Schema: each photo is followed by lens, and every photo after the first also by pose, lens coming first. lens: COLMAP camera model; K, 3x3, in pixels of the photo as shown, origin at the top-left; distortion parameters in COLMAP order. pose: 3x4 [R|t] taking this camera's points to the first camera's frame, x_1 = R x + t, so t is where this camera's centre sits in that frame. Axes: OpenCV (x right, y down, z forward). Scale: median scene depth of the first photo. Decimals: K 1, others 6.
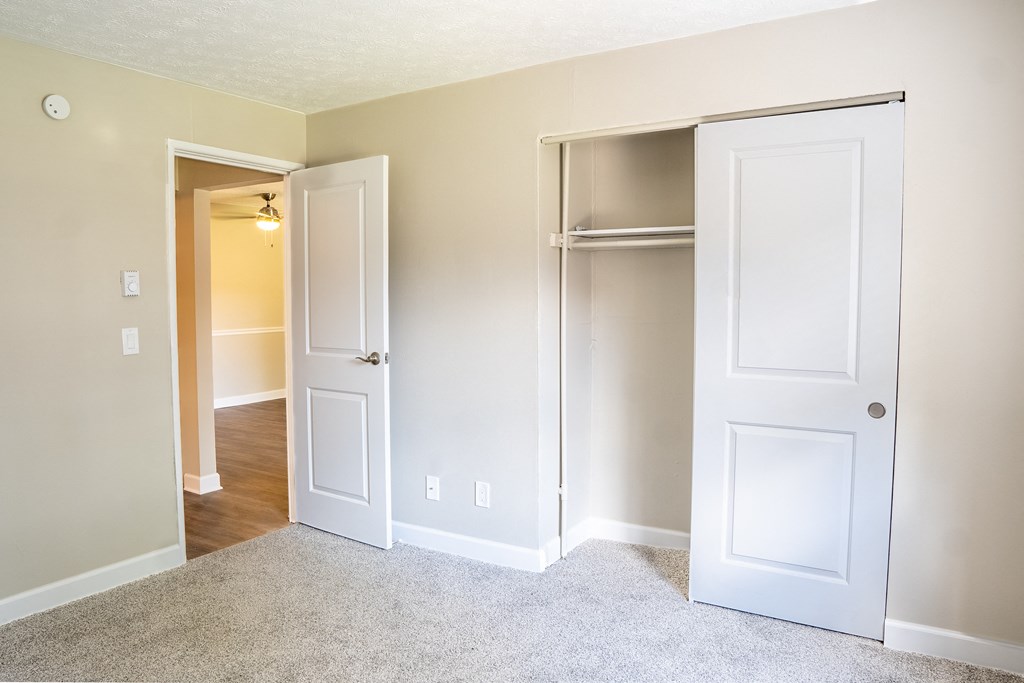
lens RADIAL K [[759.6, 0, 512.0], [0, 759.6, 341.5], [0, 0, 1]] dist [-0.089658, 0.001442]
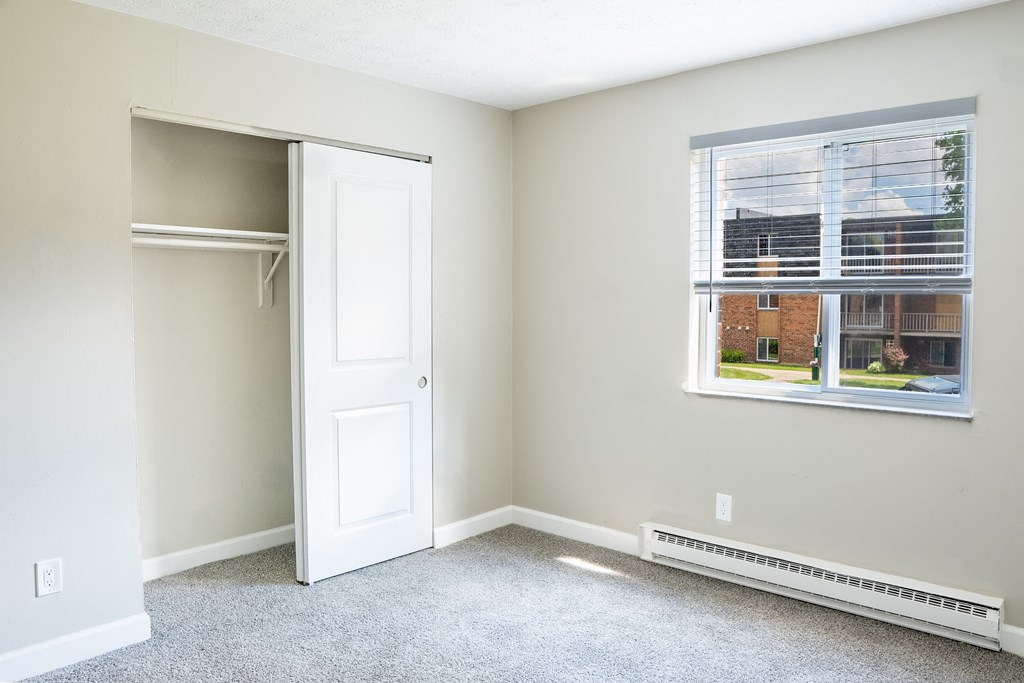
lens RADIAL K [[759.6, 0, 512.0], [0, 759.6, 341.5], [0, 0, 1]] dist [-0.089658, 0.001442]
pose [[0.152810, -0.053115, 0.986827, -0.794909], [0.054477, 0.997489, 0.045253, -0.035098], [-0.986753, 0.046844, 0.155320, 0.554199]]
